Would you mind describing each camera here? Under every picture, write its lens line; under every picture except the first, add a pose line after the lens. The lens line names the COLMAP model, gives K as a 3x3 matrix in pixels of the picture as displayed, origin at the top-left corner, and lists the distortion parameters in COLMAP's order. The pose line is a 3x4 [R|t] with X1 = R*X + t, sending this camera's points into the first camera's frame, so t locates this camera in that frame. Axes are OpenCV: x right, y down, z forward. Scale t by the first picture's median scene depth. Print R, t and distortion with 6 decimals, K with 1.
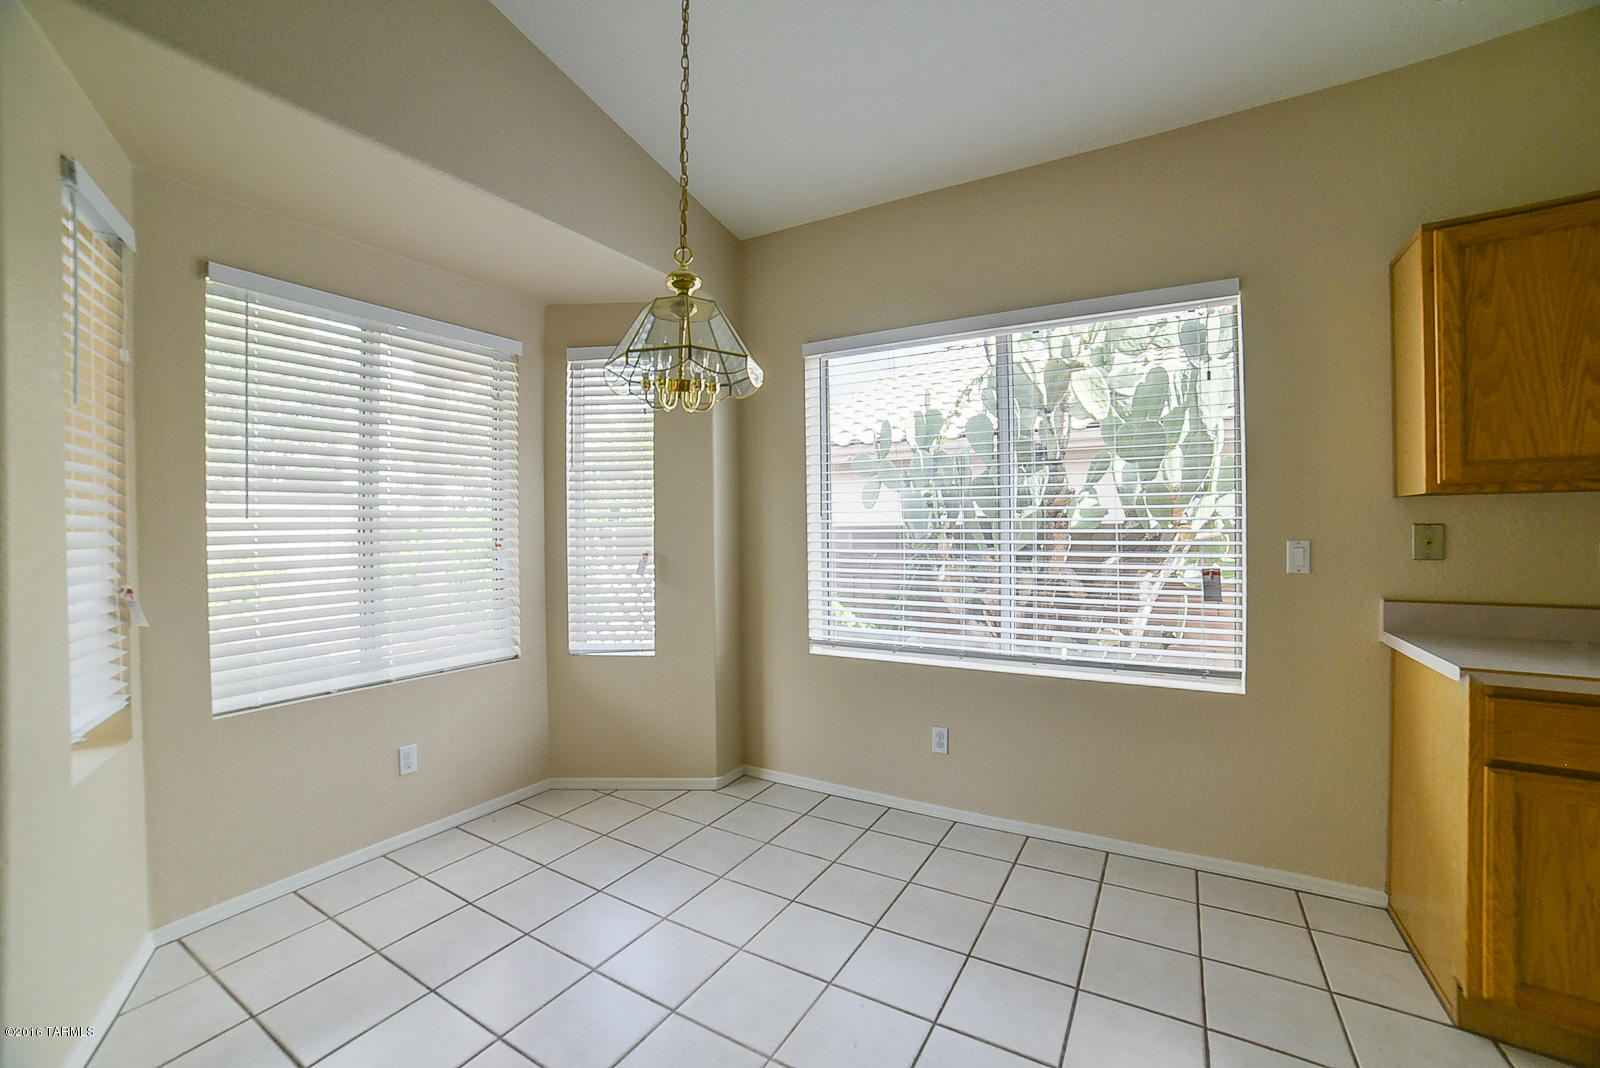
lens RADIAL K [[651.3, 0, 797.4], [0, 651.3, 535.8], [0, 0, 1]] dist [-0.103593, 0.035765]
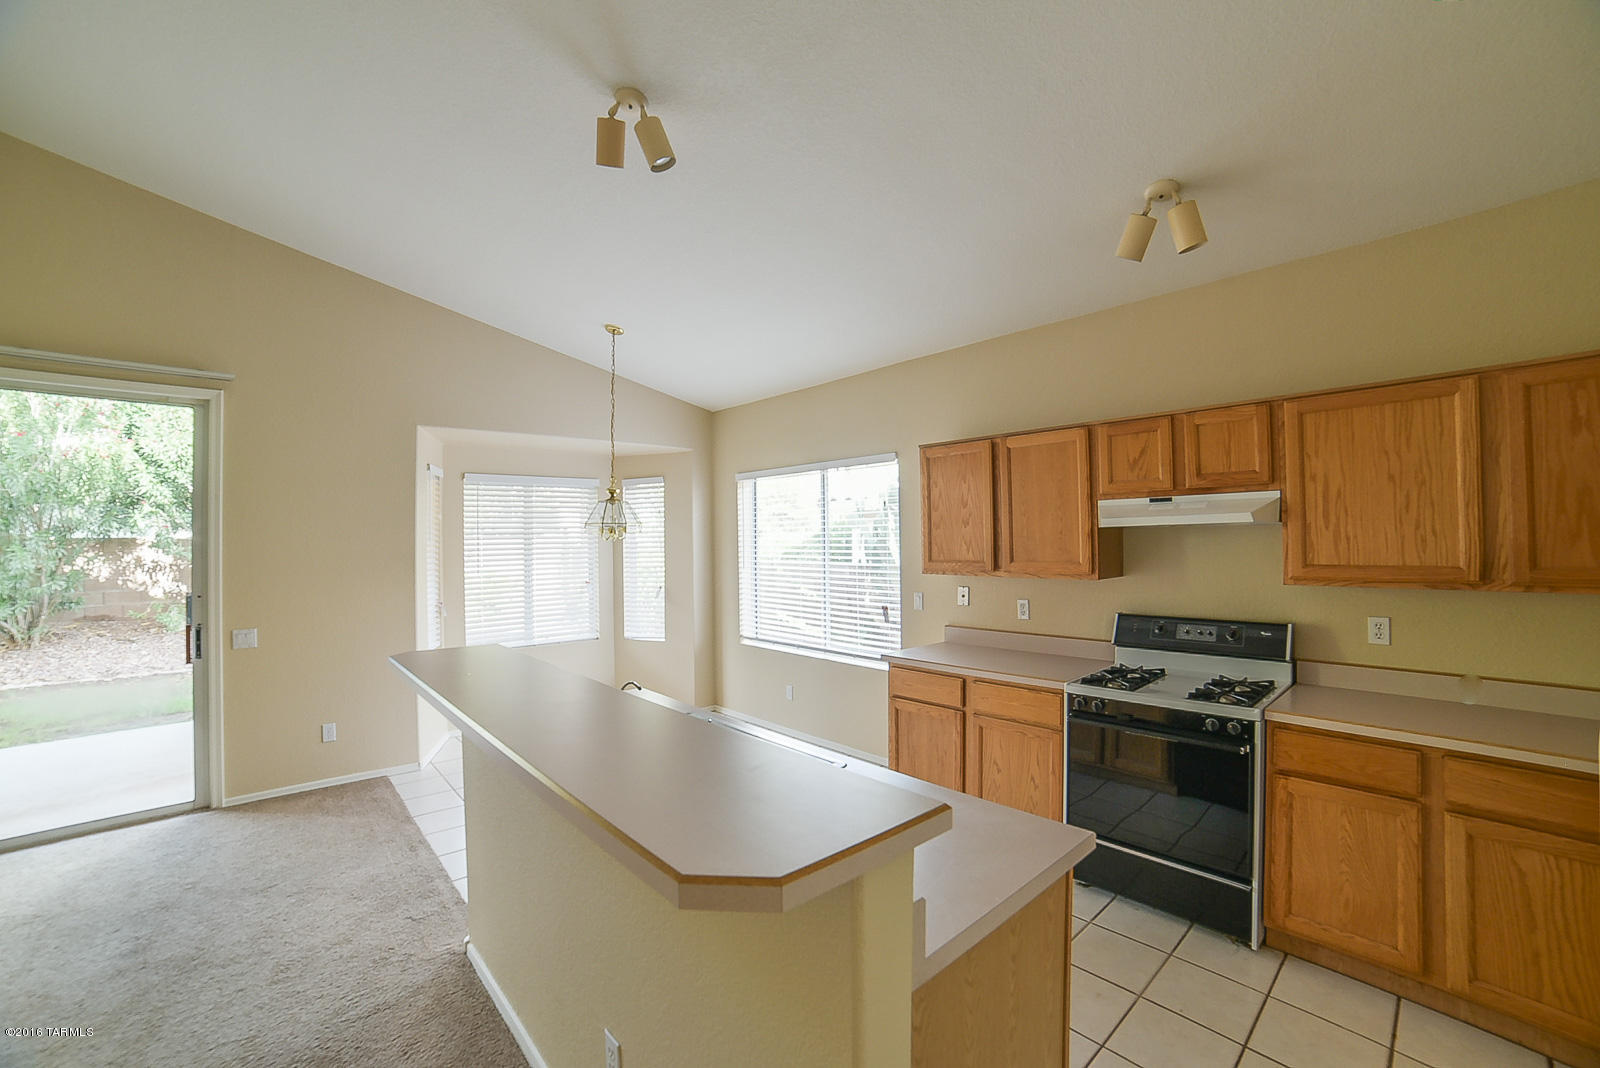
lens RADIAL K [[651.3, 0, 797.4], [0, 651.3, 535.8], [0, 0, 1]] dist [-0.103593, 0.035765]
pose [[0.954199, -0.004932, -0.299134, 1.106312], [0.000600, 0.999894, -0.014572, -0.146160], [0.299174, 0.013726, 0.954100, -1.071710]]
